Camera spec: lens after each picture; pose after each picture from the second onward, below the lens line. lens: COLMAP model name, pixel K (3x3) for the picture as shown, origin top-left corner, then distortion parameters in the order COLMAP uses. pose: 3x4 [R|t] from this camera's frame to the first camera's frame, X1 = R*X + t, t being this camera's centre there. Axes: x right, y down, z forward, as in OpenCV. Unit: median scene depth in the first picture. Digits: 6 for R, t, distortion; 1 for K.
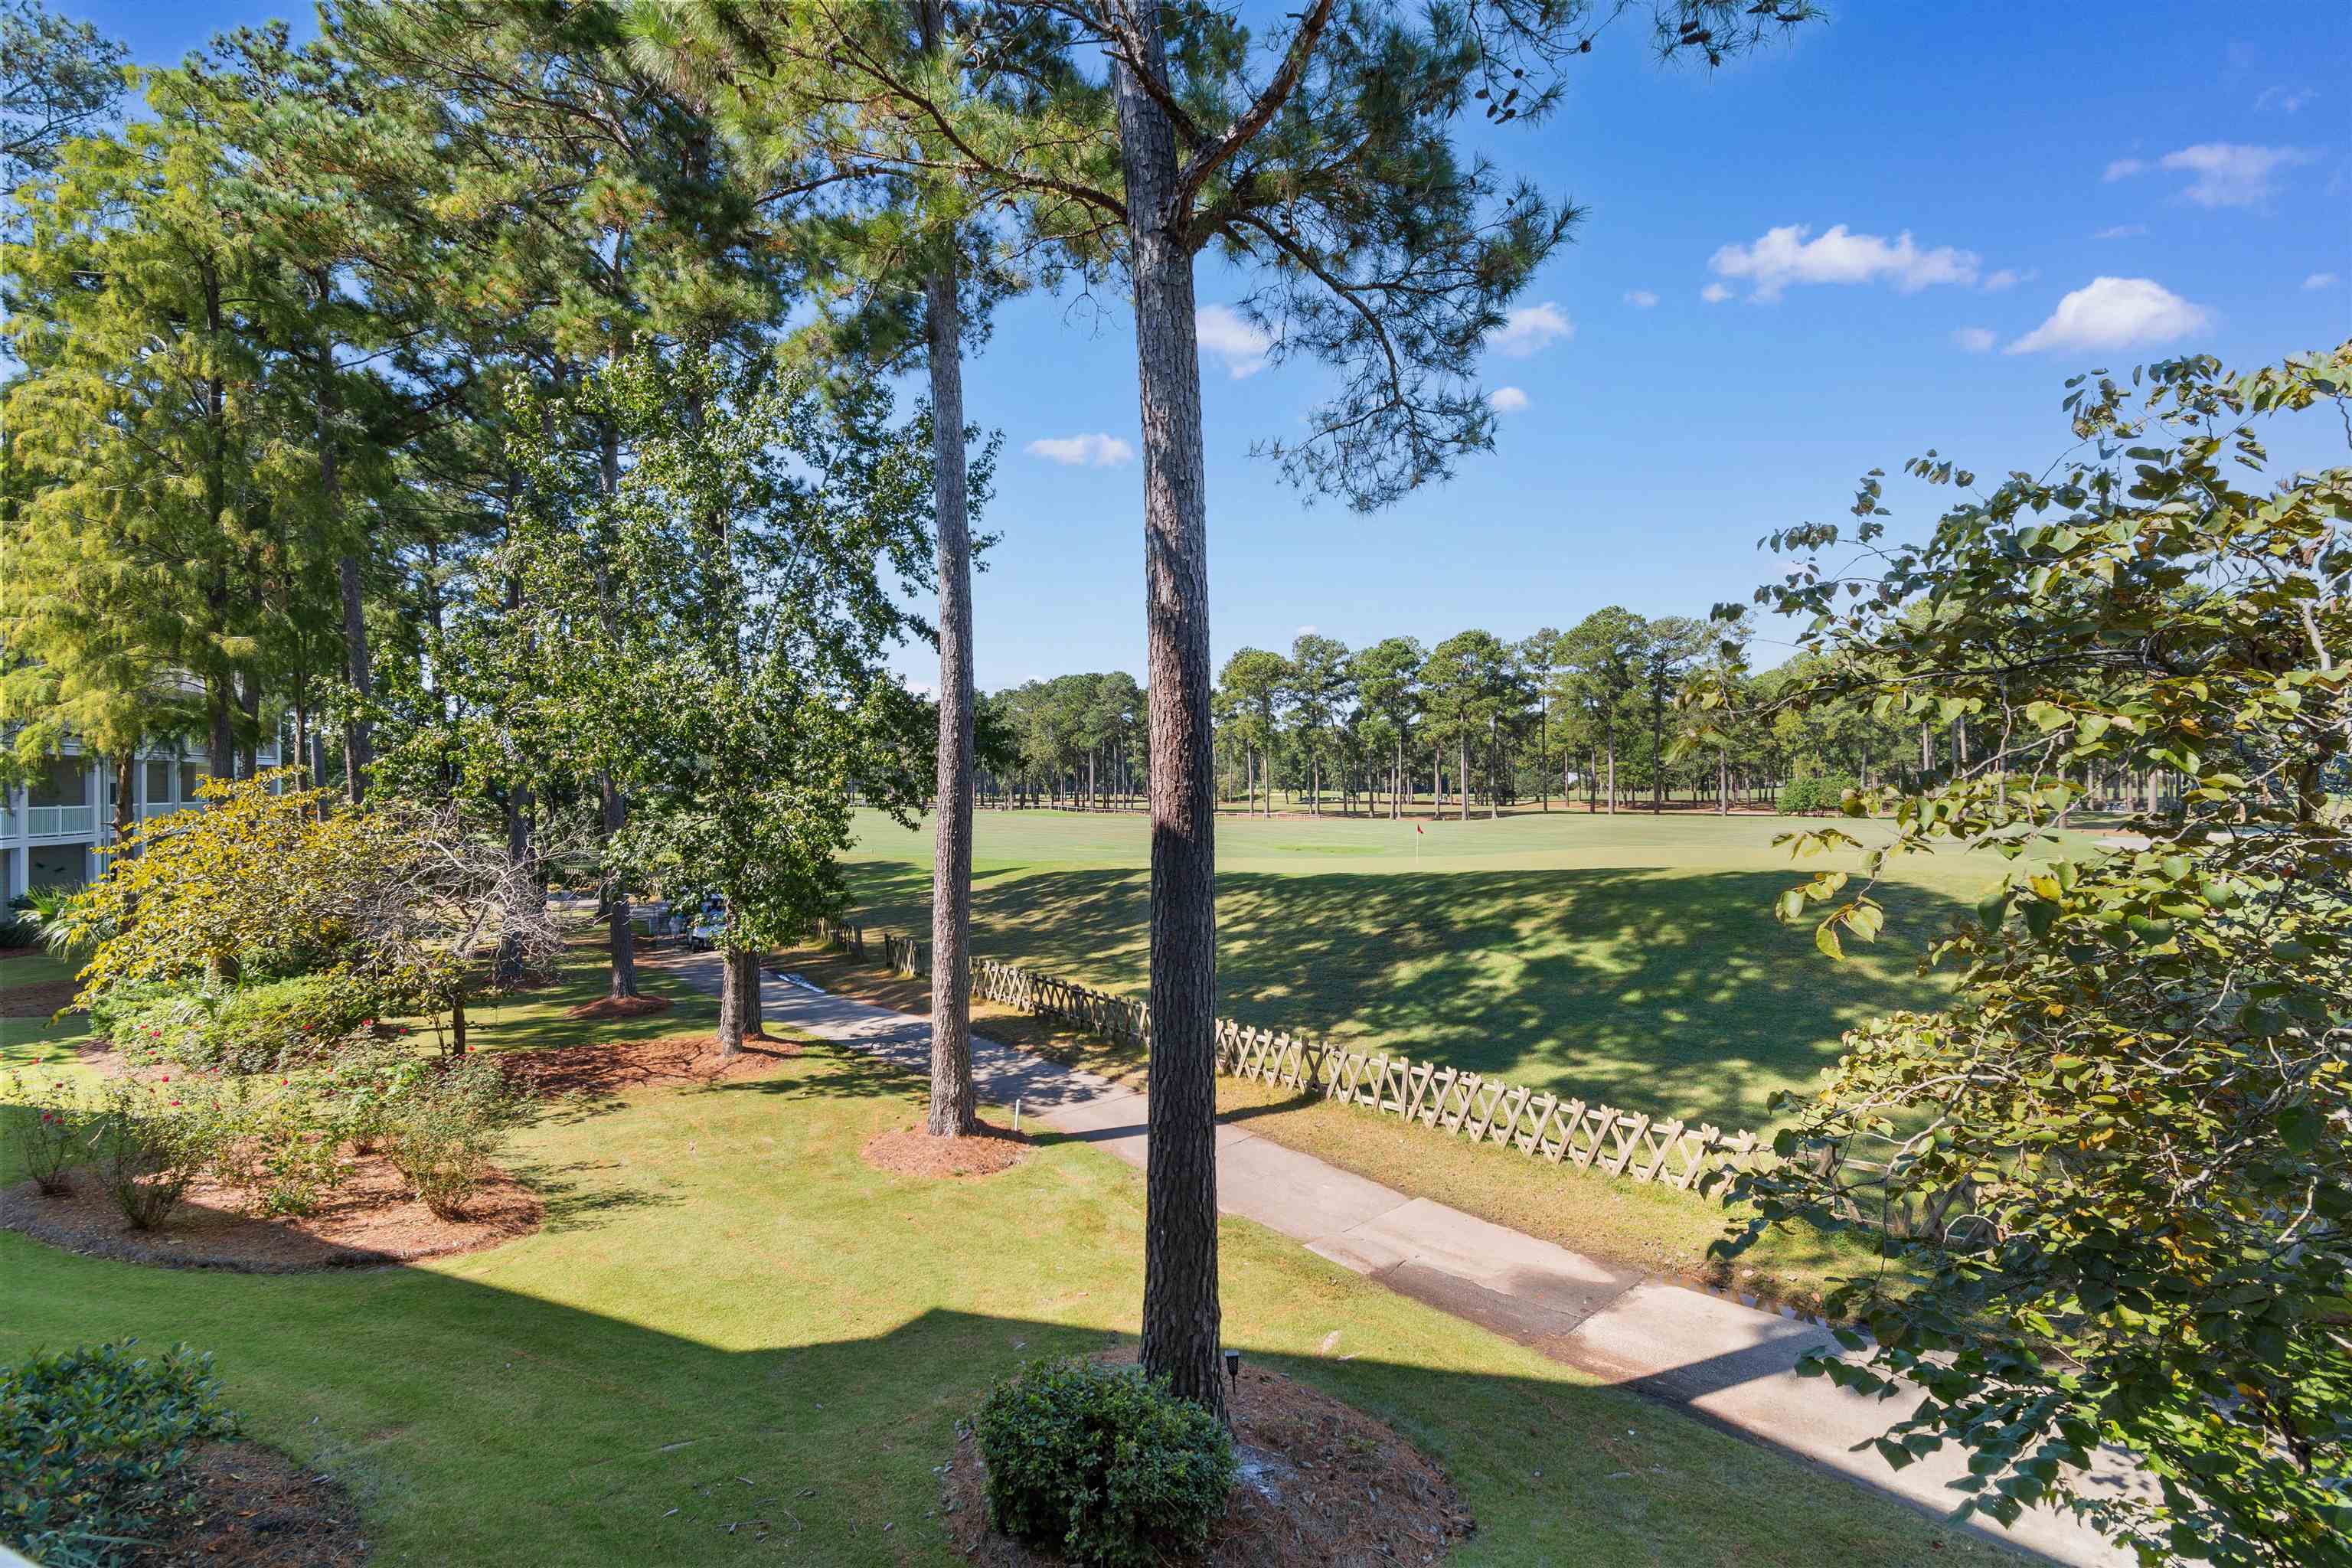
lens RADIAL K [[1033.1, 0, 1183.2], [0, 1033.1, 789.9], [0, 0, 1]] dist [0.001063, -0.000090]
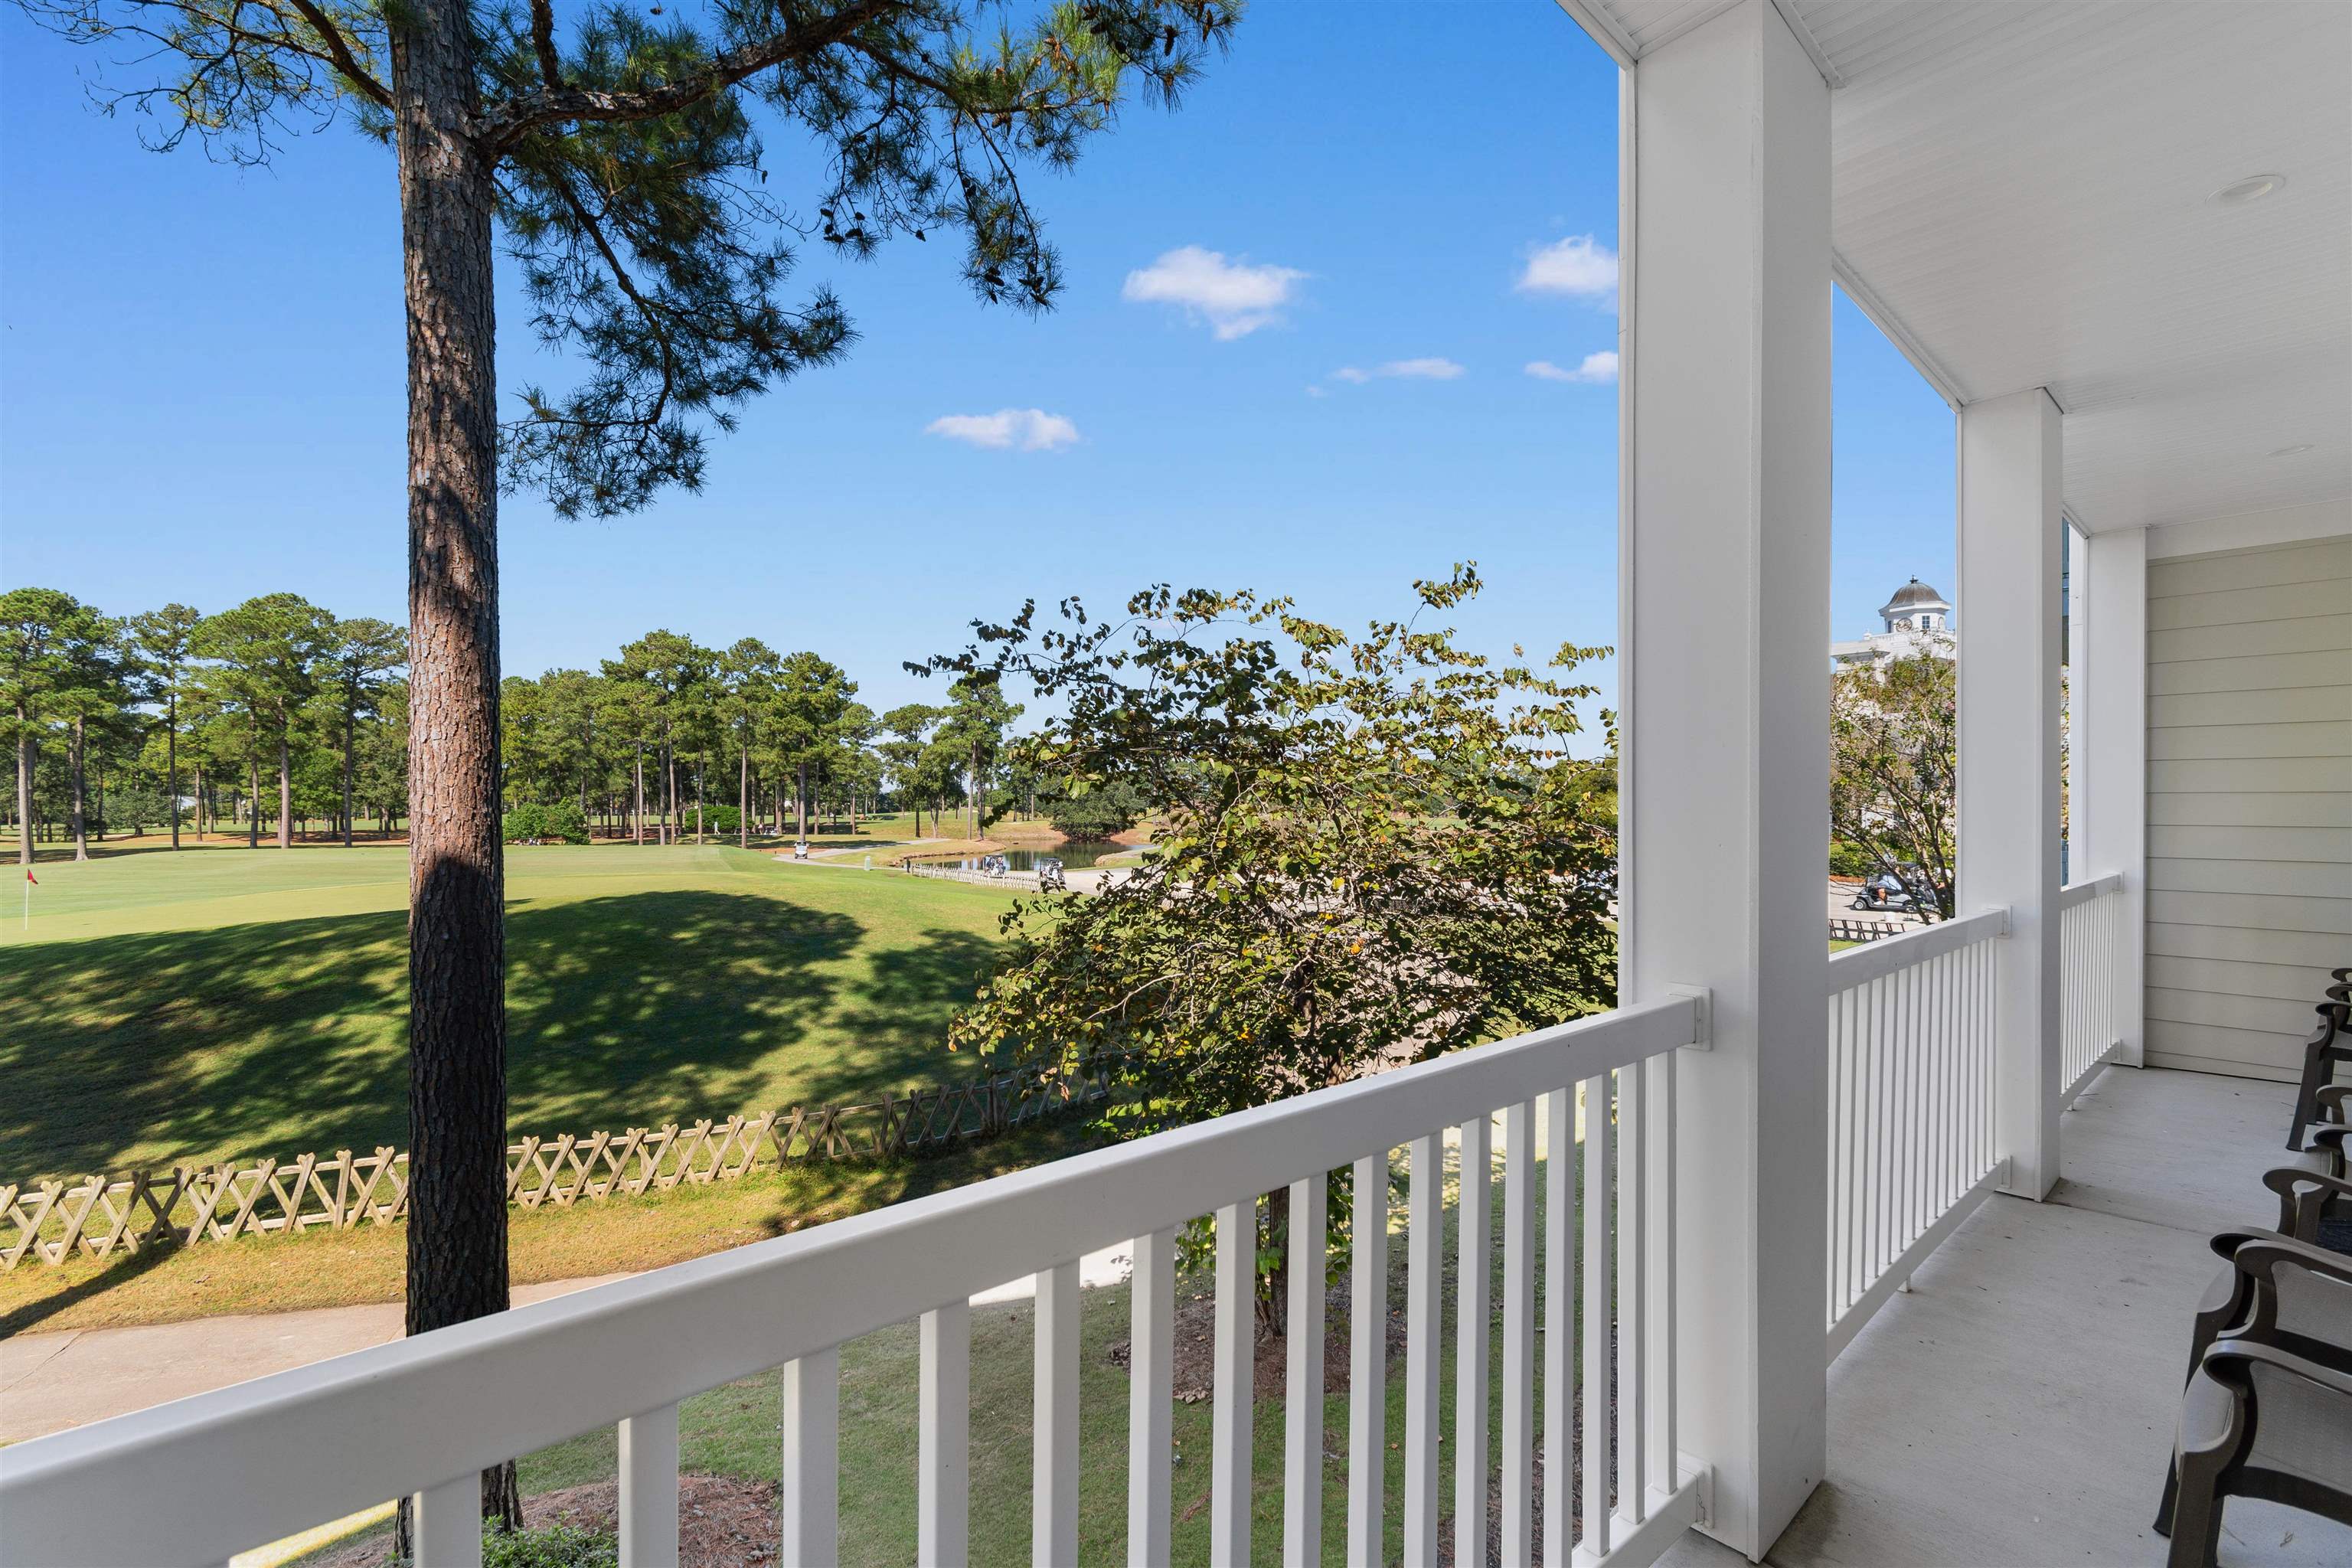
lens RADIAL K [[1041.5, 0, 1197.3], [0, 1041.5, 815.1], [0, 0, 1]] dist [0.000337, -0.002986]
pose [[0.411040, -0.001895, 0.911615, -0.173680], [0.004184, 0.999991, 0.000193, 0.000506], [-0.911608, 0.003735, 0.411044, 0.042202]]
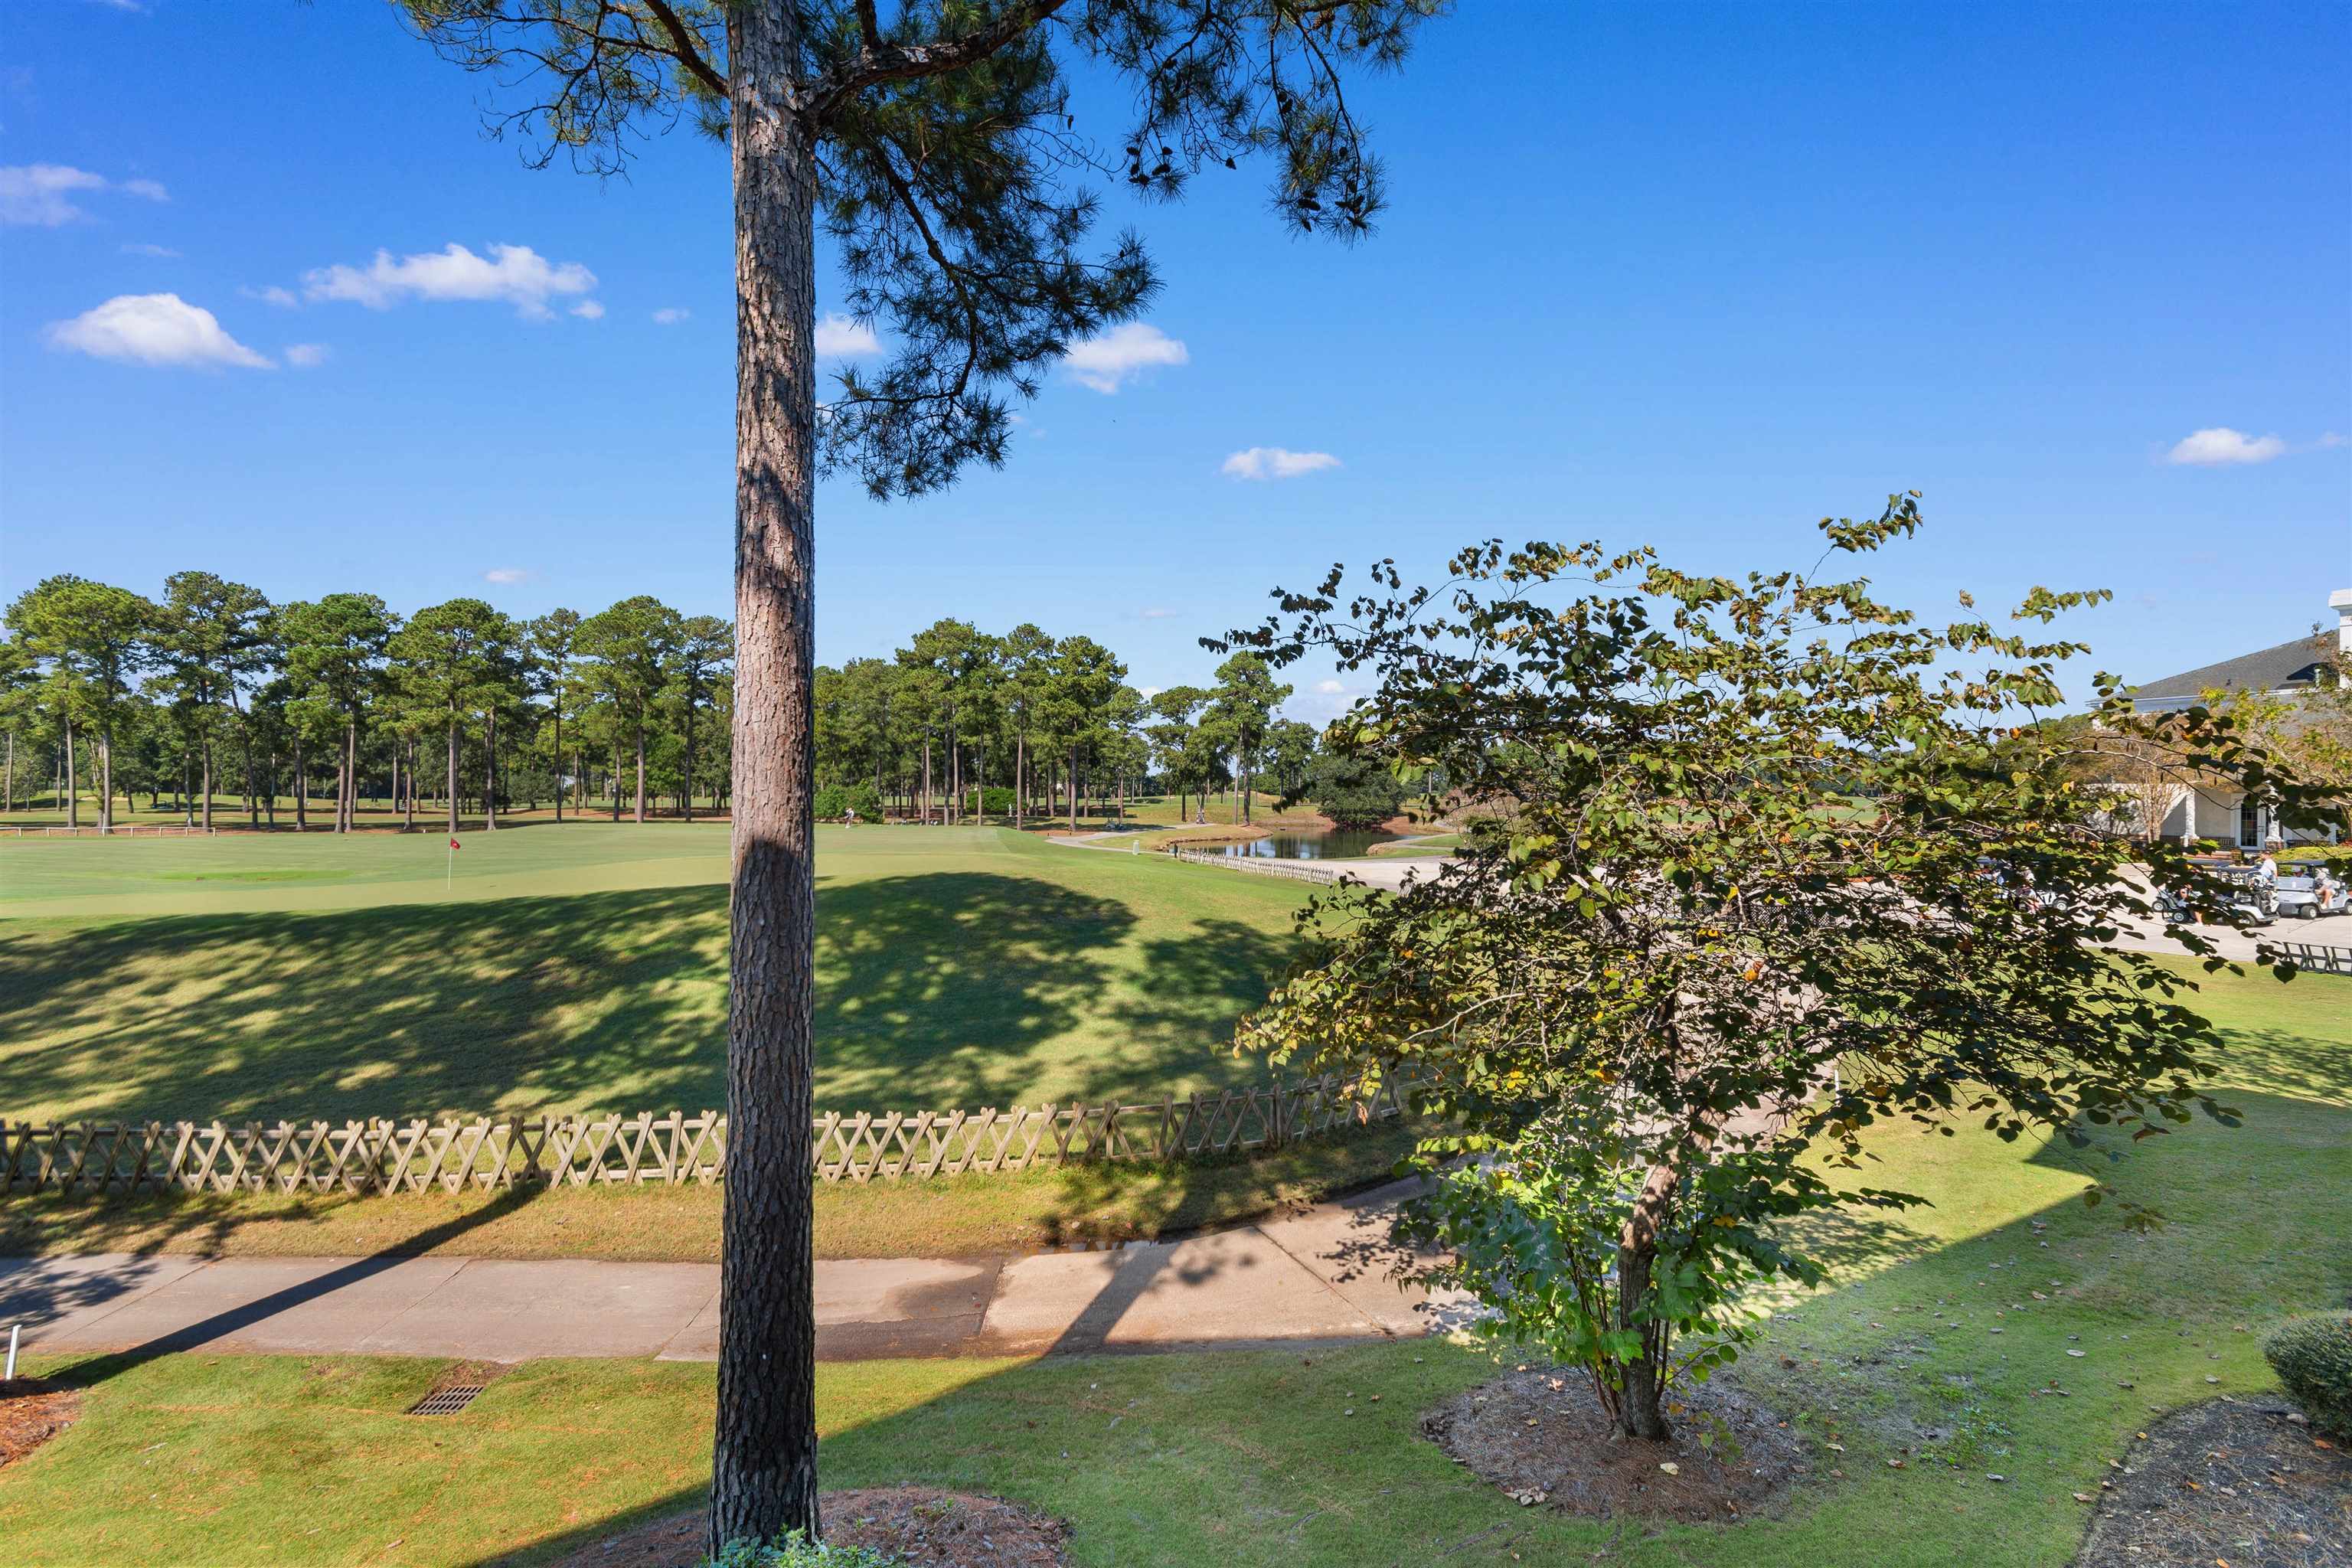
lens RADIAL K [[1088.0, 0, 1196.1], [0, 1088.0, 787.5], [0, 0, 1]] dist [0.000119, -0.007498]
pose [[0.622300, 0.013182, 0.782668, -0.156106], [-0.006990, 0.999912, -0.011284, -0.000804], [-0.782748, 0.001551, 0.622337, 0.072175]]
